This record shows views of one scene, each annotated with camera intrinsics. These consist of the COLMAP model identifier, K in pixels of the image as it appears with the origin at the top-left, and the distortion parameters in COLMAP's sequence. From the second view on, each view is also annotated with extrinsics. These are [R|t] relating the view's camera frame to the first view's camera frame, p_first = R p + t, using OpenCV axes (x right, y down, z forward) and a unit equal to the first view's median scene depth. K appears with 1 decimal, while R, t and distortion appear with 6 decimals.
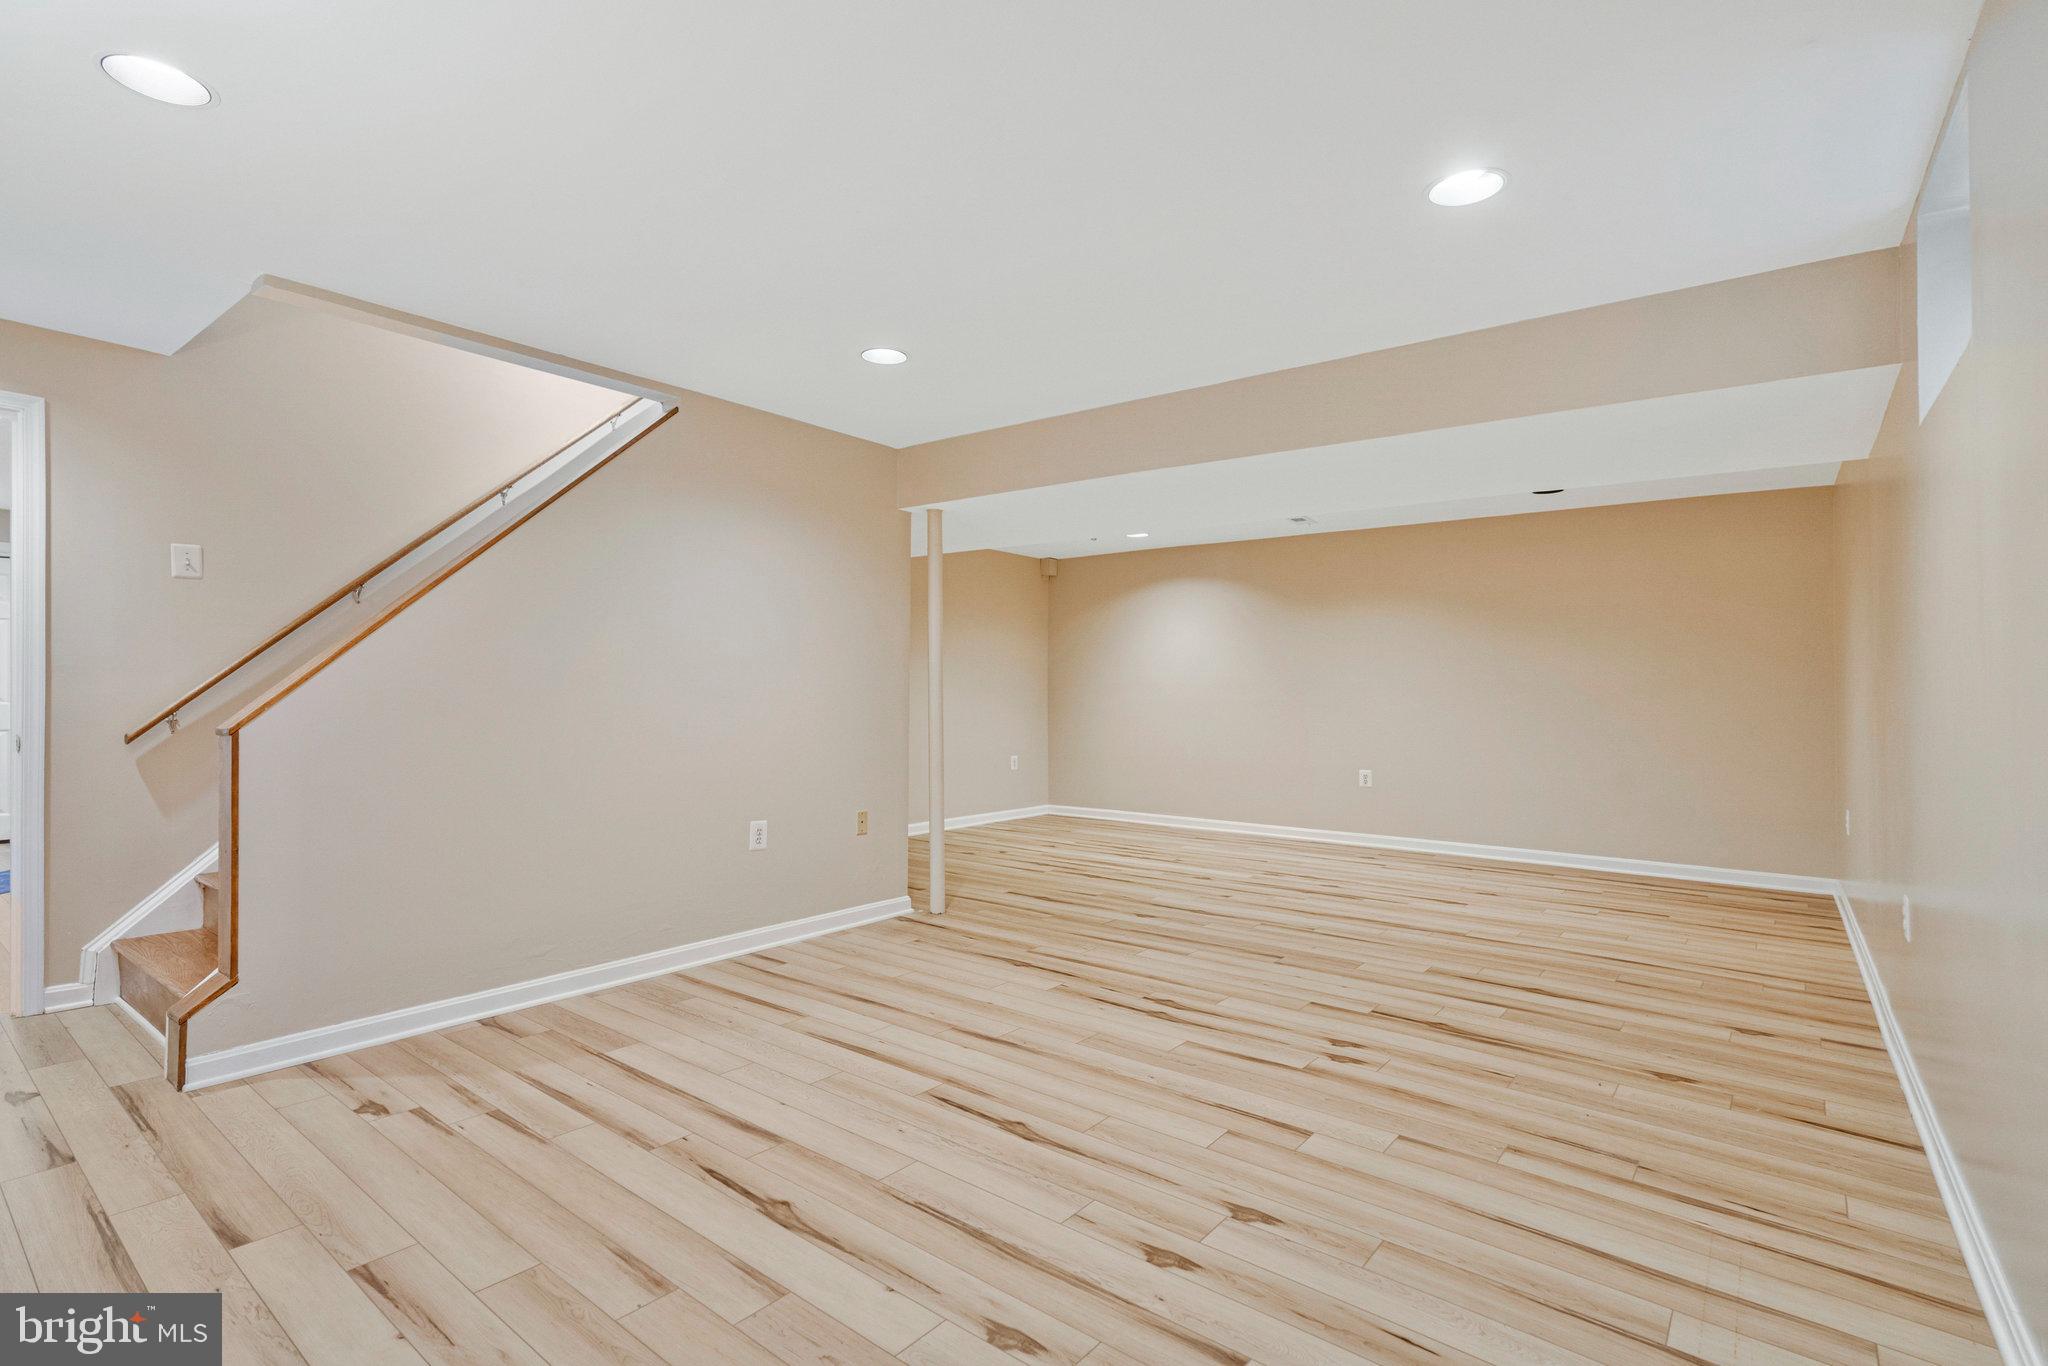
lens RADIAL K [[937.9, 0, 1029.1], [0, 937.9, 684.9], [0, 0, 1]] dist [-0.002221, 0.000914]
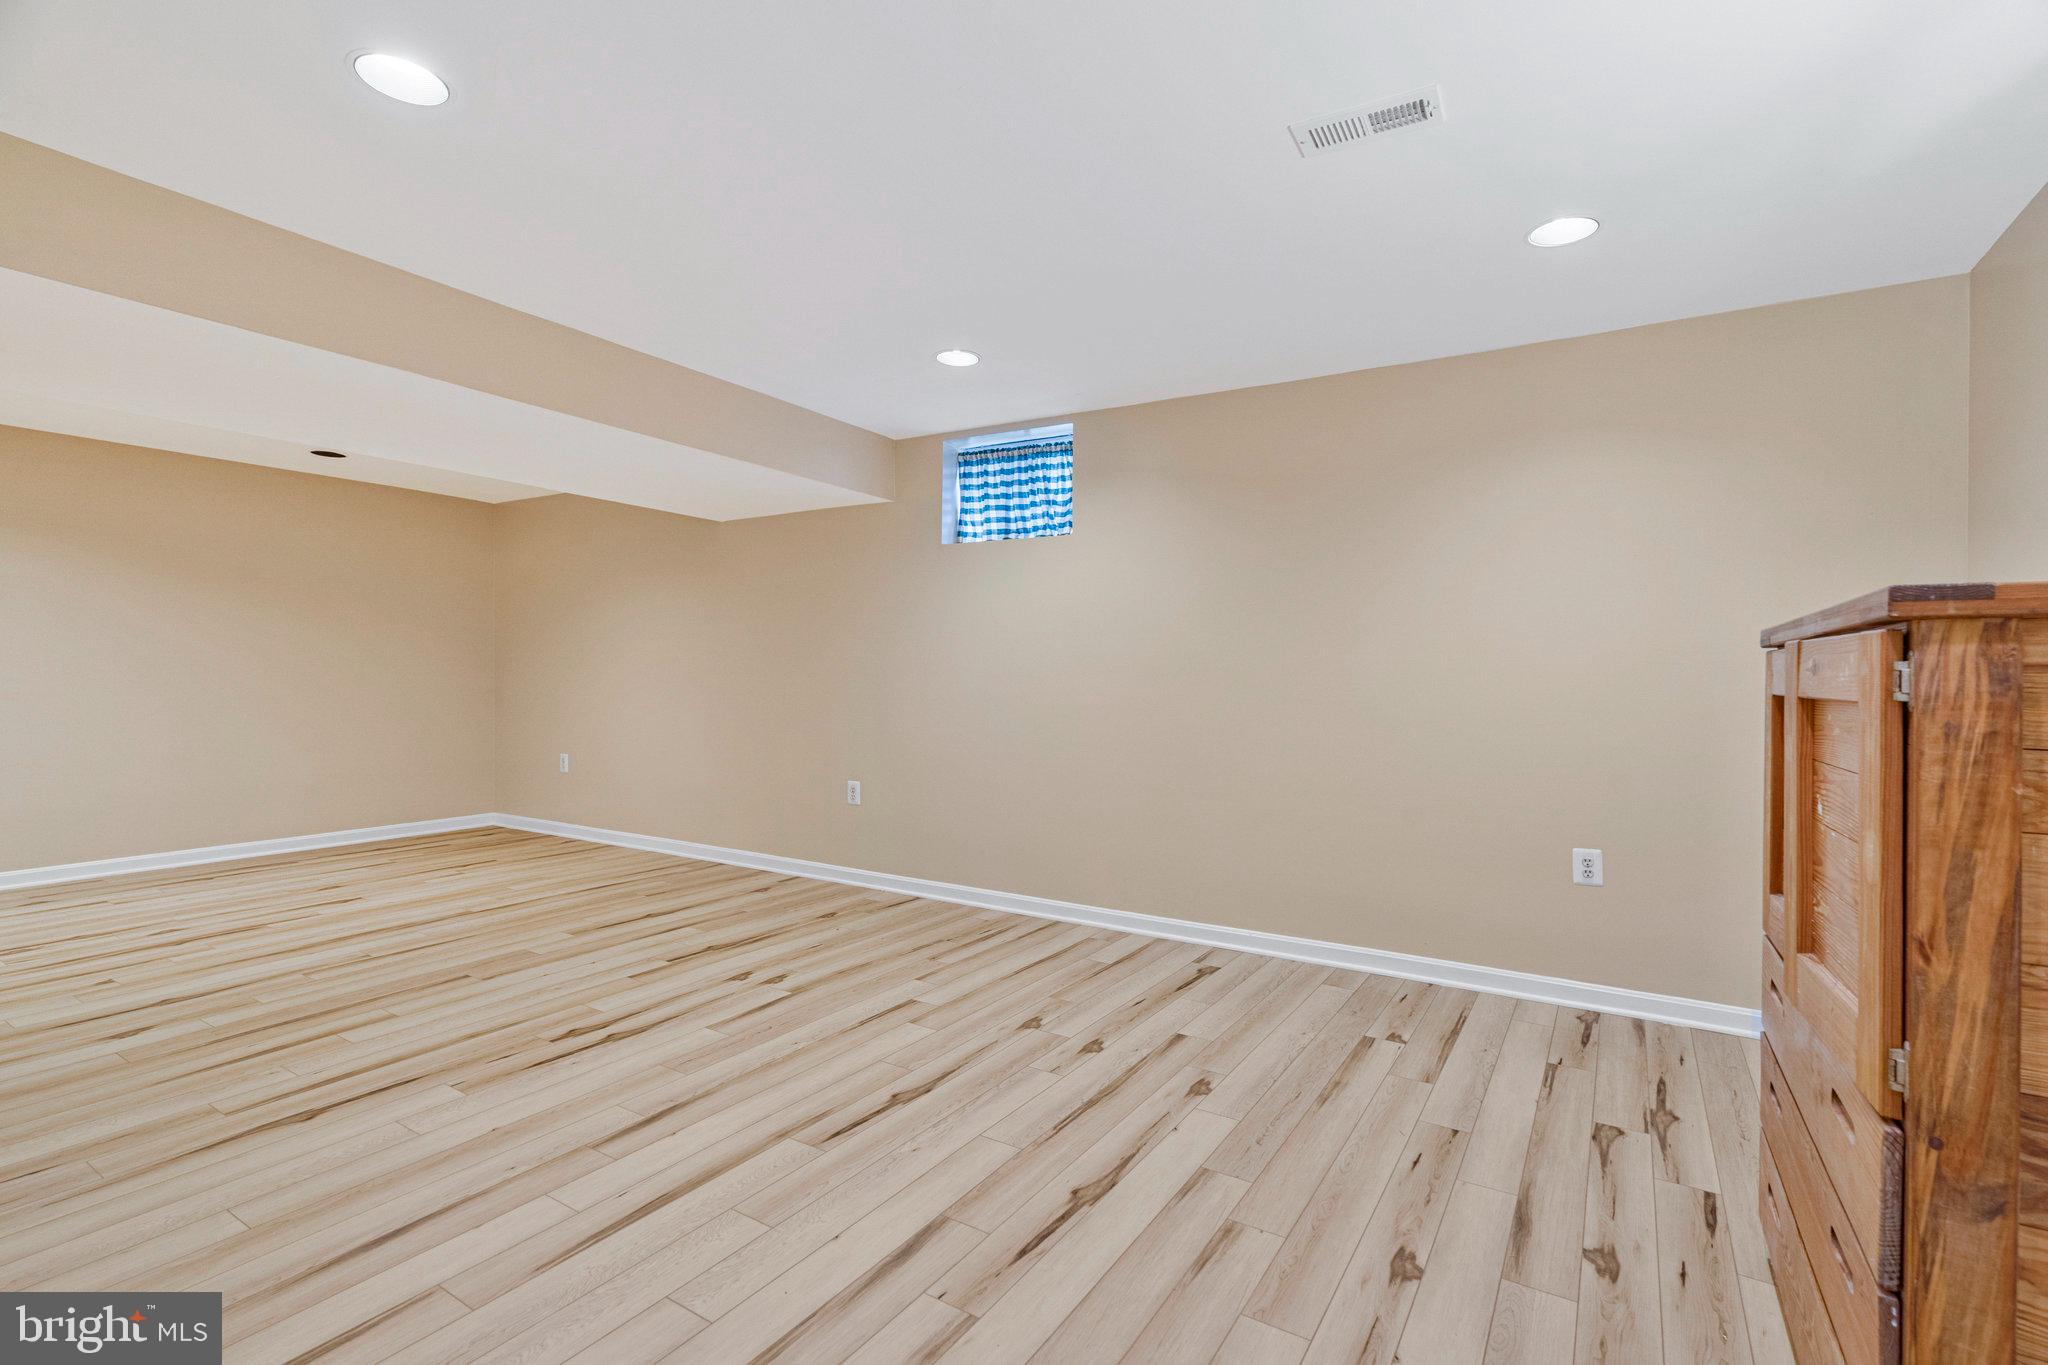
lens RADIAL K [[937.9, 0, 1029.1], [0, 937.9, 684.4], [0, 0, 1]] dist [-0.002221, 0.000914]
pose [[-0.079245, -0.022547, 0.996600, -0.832200], [-0.016244, 0.999641, 0.021325, 0.001614], [-0.996723, -0.014499, -0.079583, 0.772401]]
